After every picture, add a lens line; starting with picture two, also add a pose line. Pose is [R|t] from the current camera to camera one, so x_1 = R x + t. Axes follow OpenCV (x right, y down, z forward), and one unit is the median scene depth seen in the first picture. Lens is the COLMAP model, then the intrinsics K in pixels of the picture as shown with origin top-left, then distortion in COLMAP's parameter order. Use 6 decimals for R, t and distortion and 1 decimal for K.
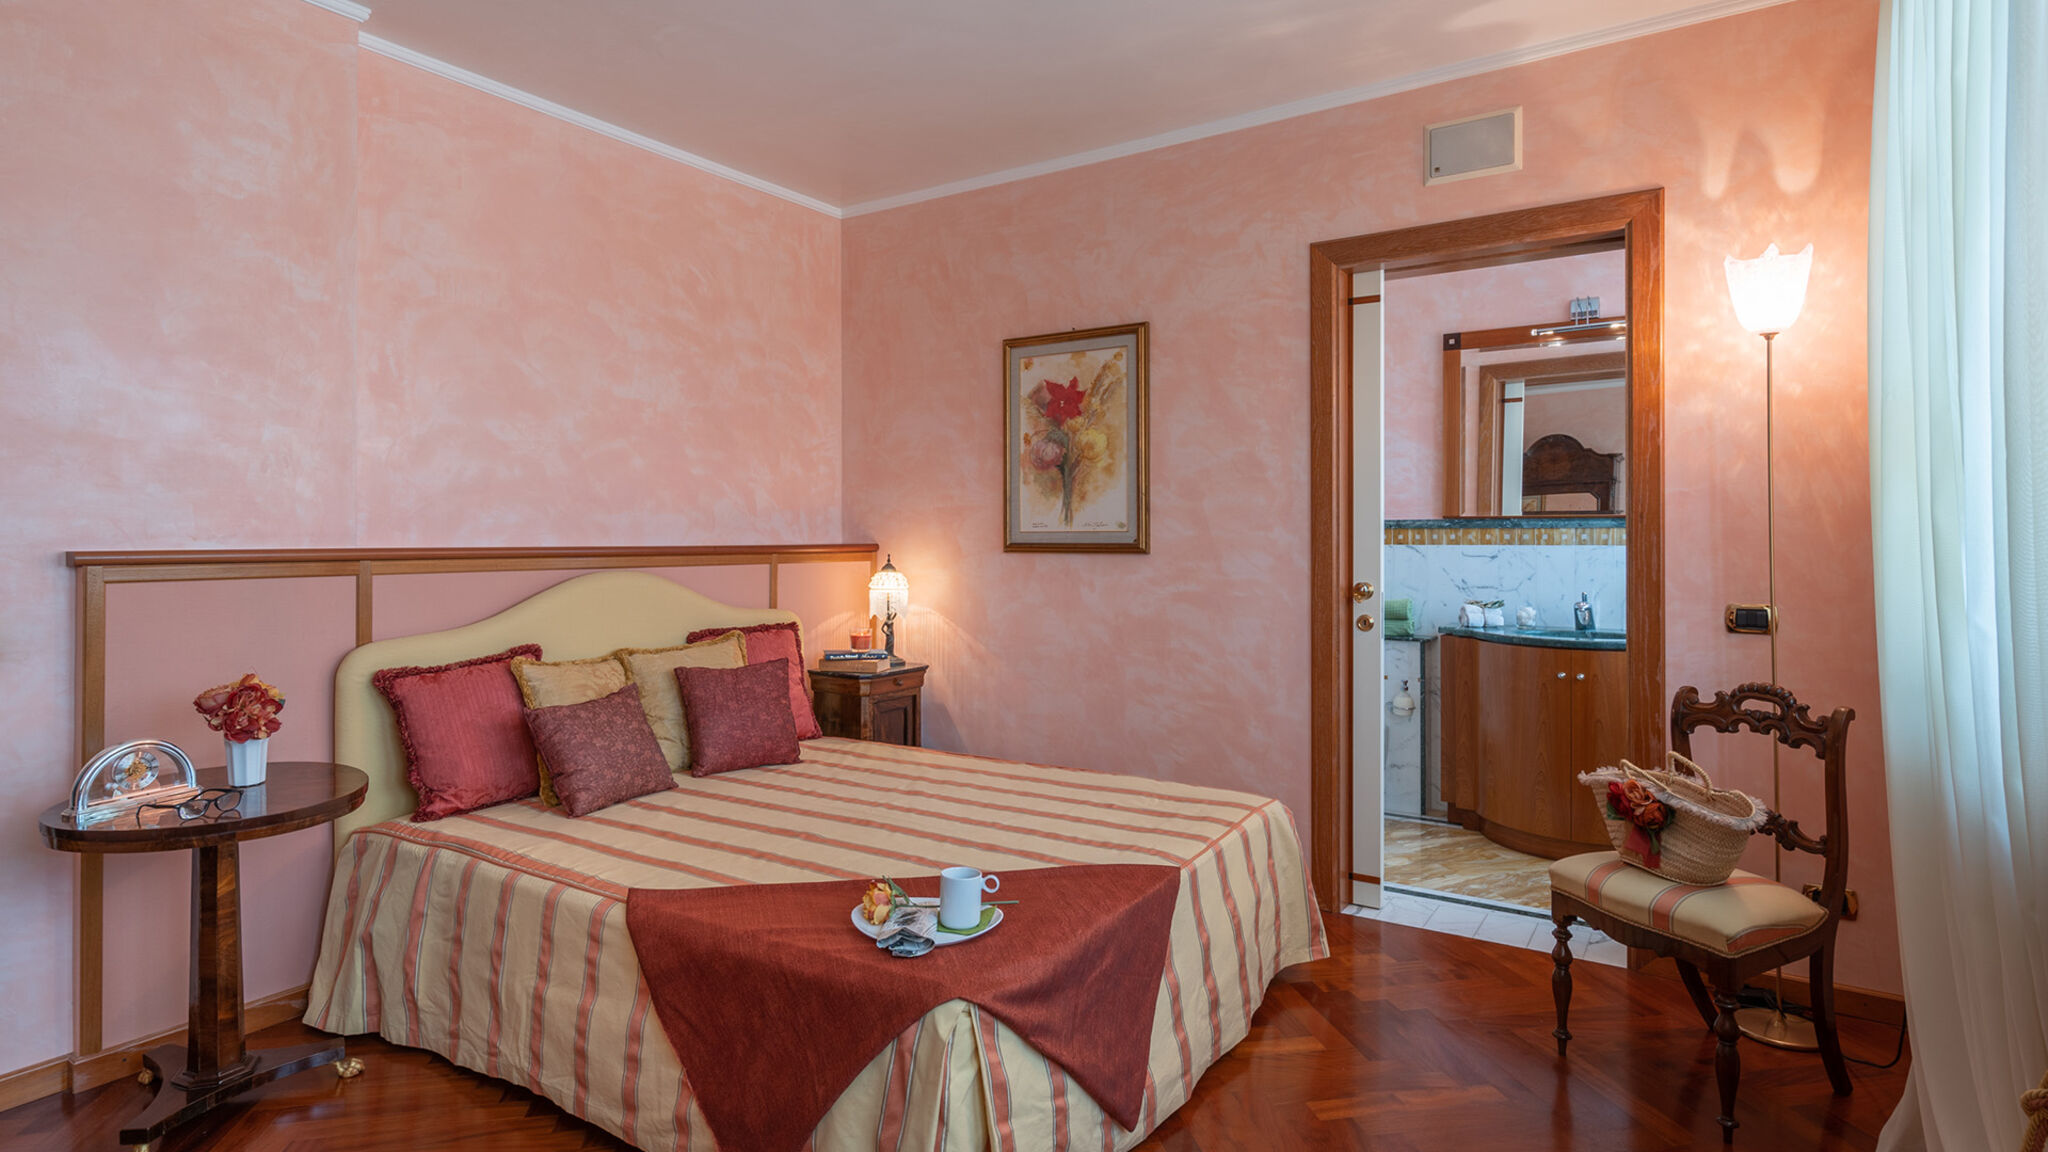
lens RADIAL K [[1050.7, 0, 1024.0], [0, 1050.7, 576.0], [0, 0, 1]] dist [-0.002429, 0.000005]
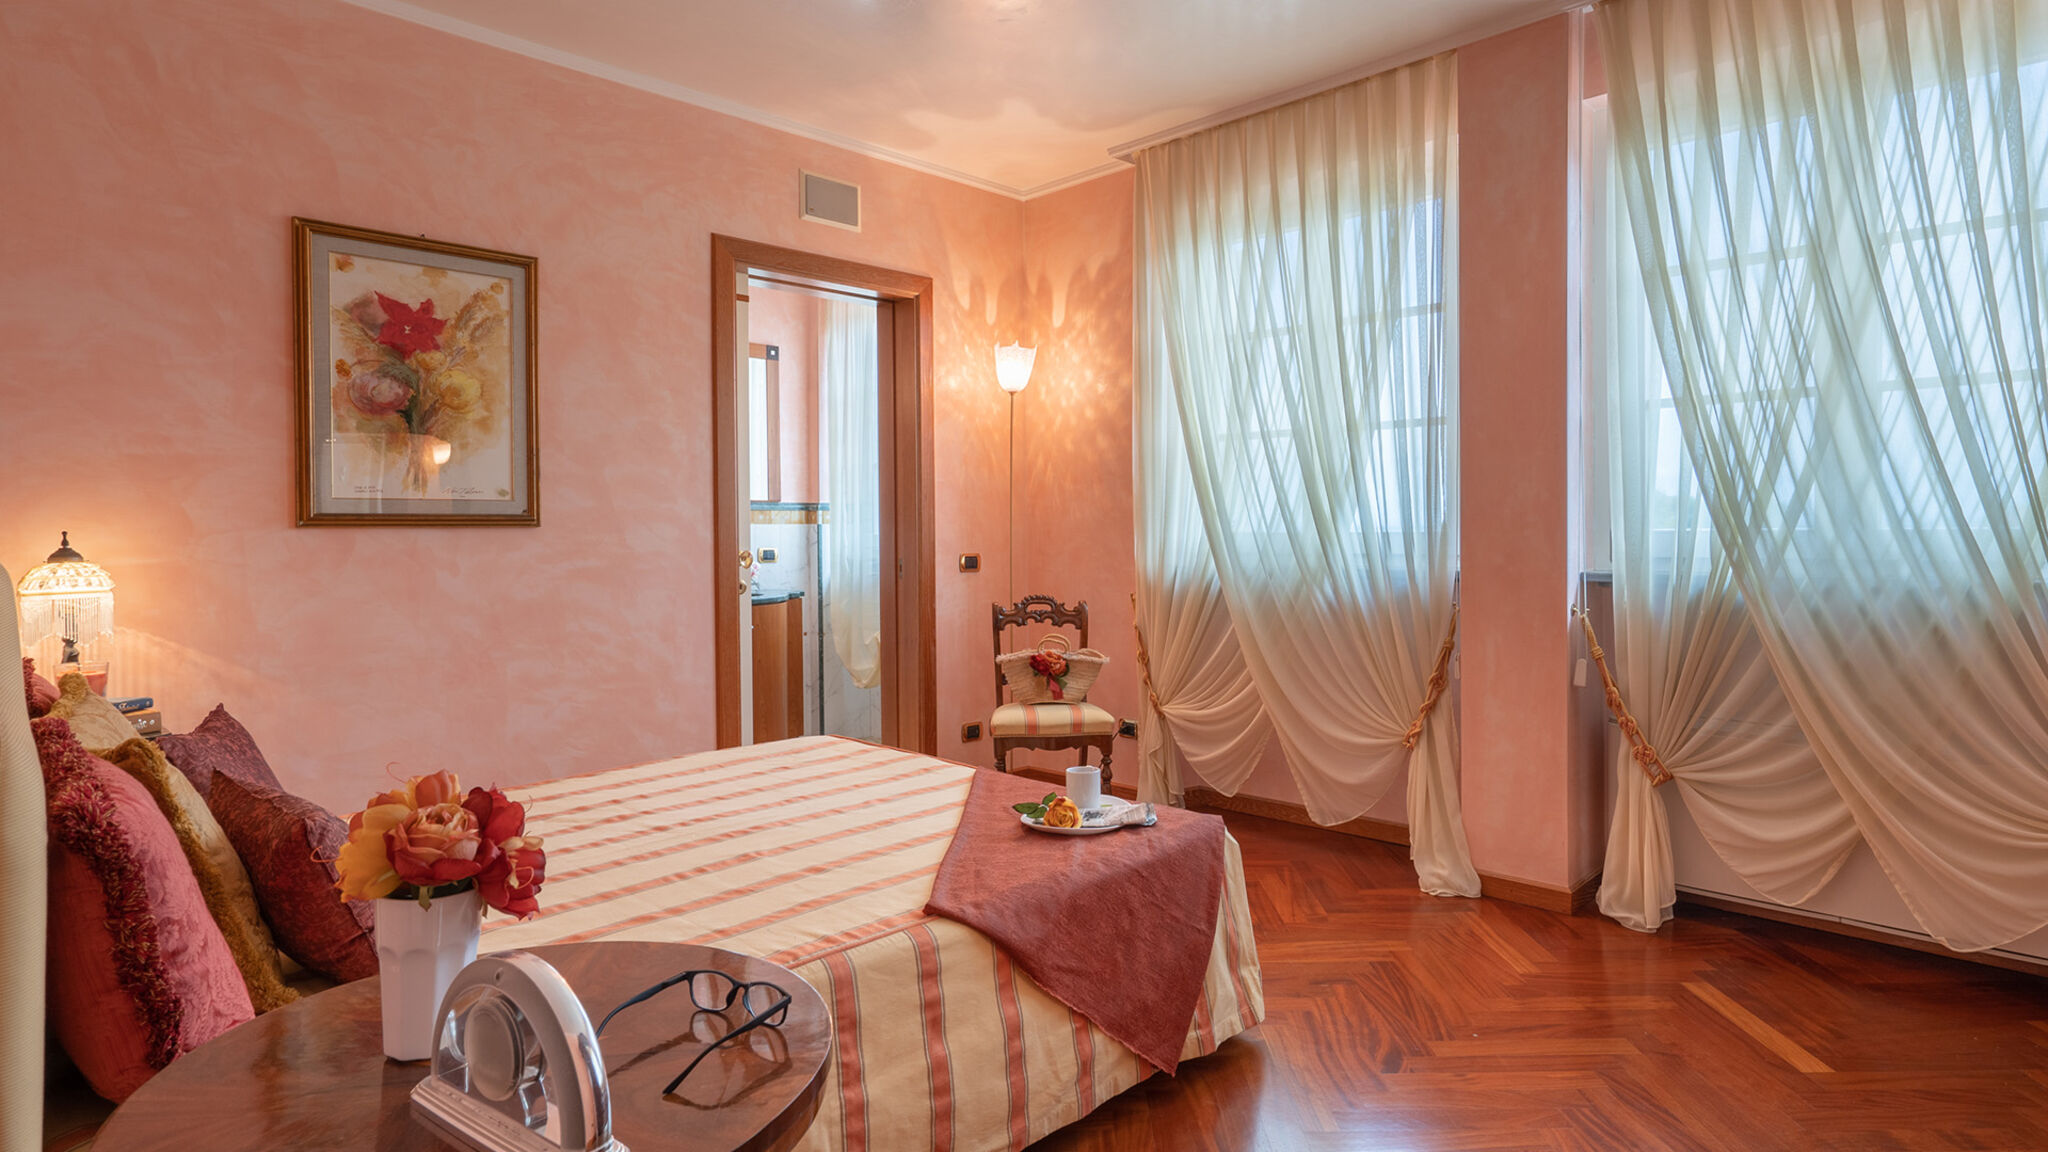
lens RADIAL K [[1159.7, 0, 1024.0], [0, 1159.7, 576.0], [0, 0, 1]] dist [0.001353, -0.000649]
pose [[0.160683, -0.043082, 0.986065, -0.746735], [0.039716, 0.998520, 0.037155, -0.000178], [-0.986207, 0.033192, 0.162156, 0.444312]]
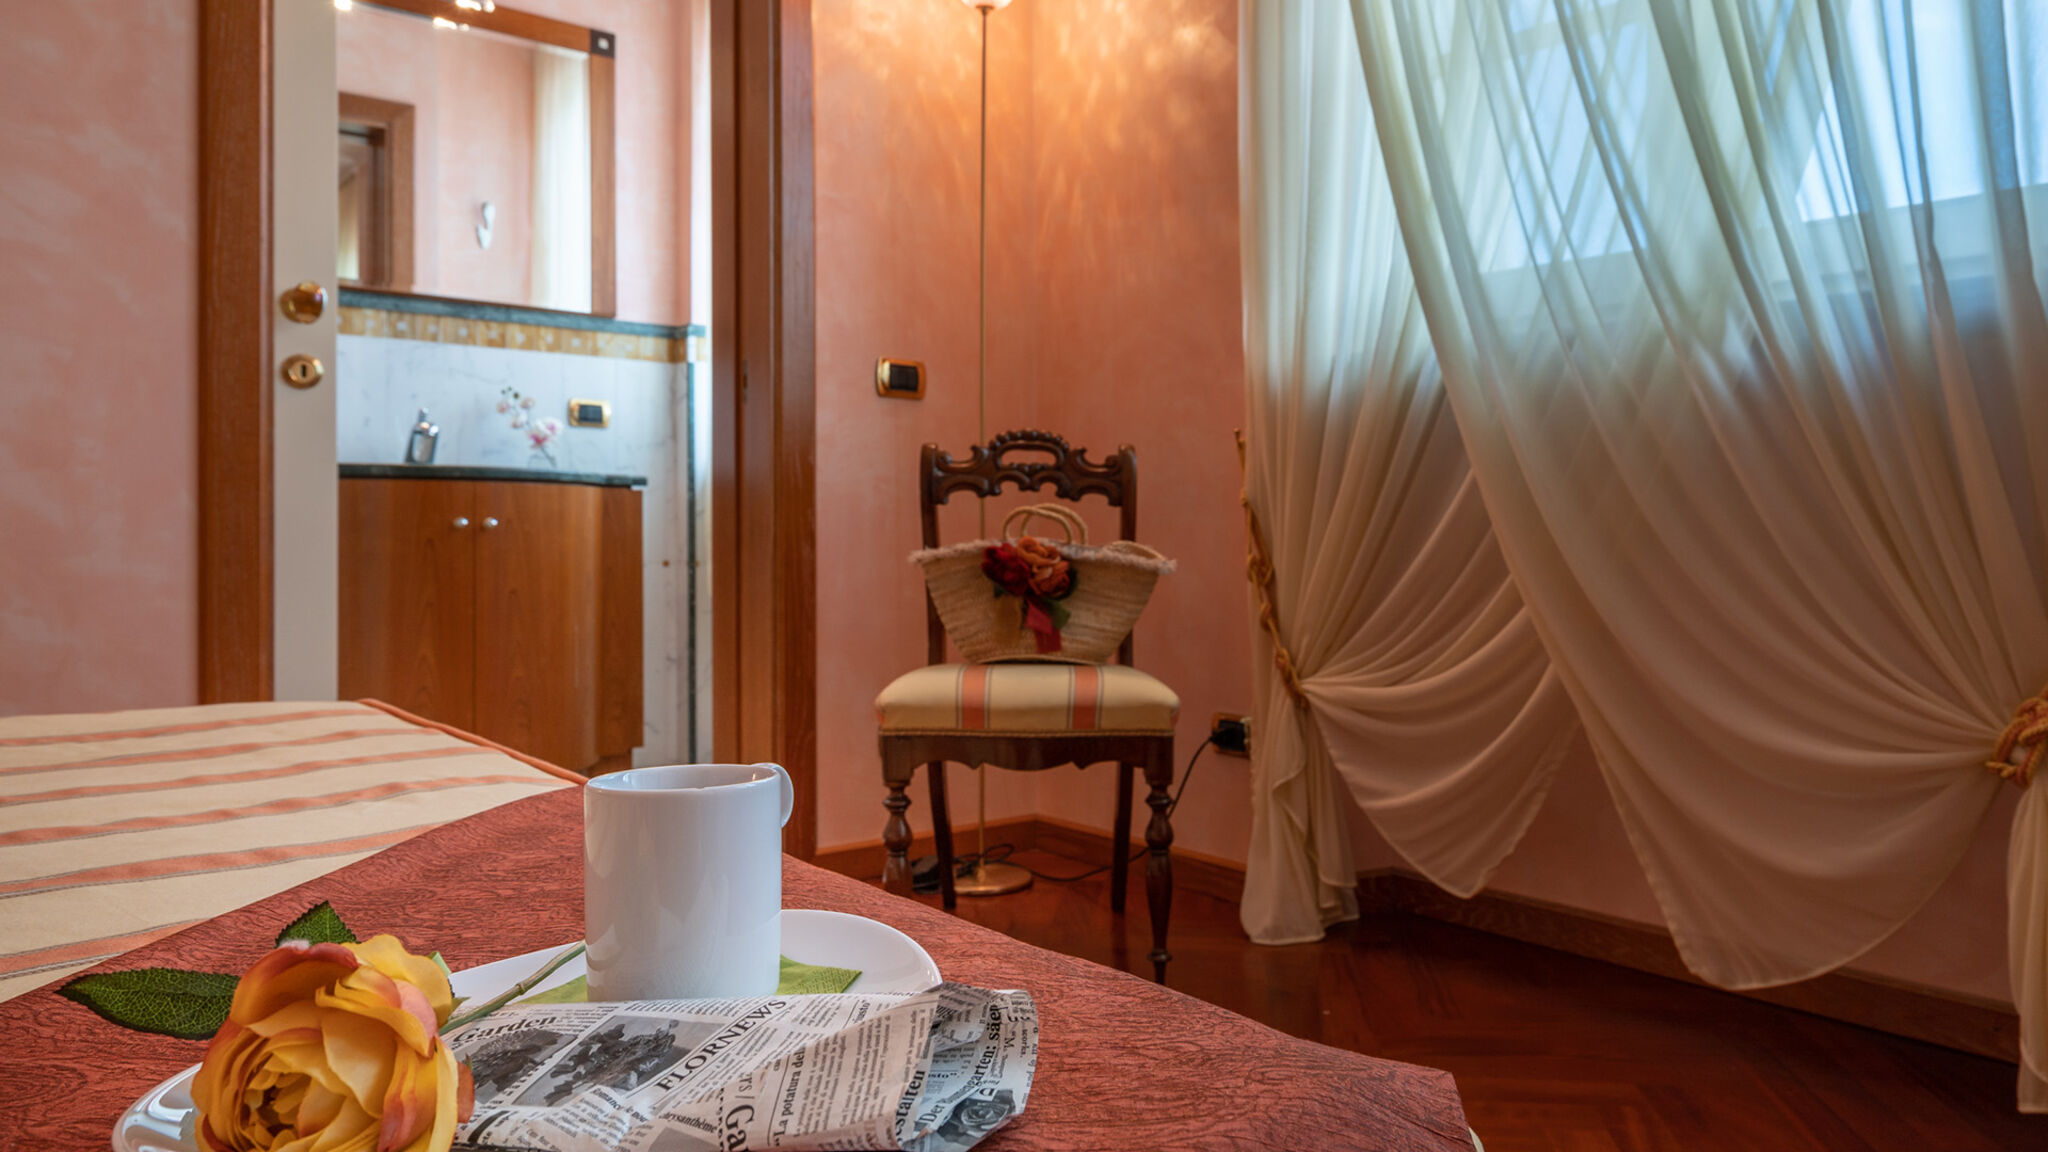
lens RADIAL K [[1376.8, 0, 1048.8], [0, 1376.8, 542.7], [0, 0, 1]] dist [-0.002864, 0.000571]
pose [[0.264491, -0.000610, 0.964388, -0.179789], [0.032047, 0.999453, -0.008157, 0.123099], [-0.963855, 0.033063, 0.264366, 0.446721]]
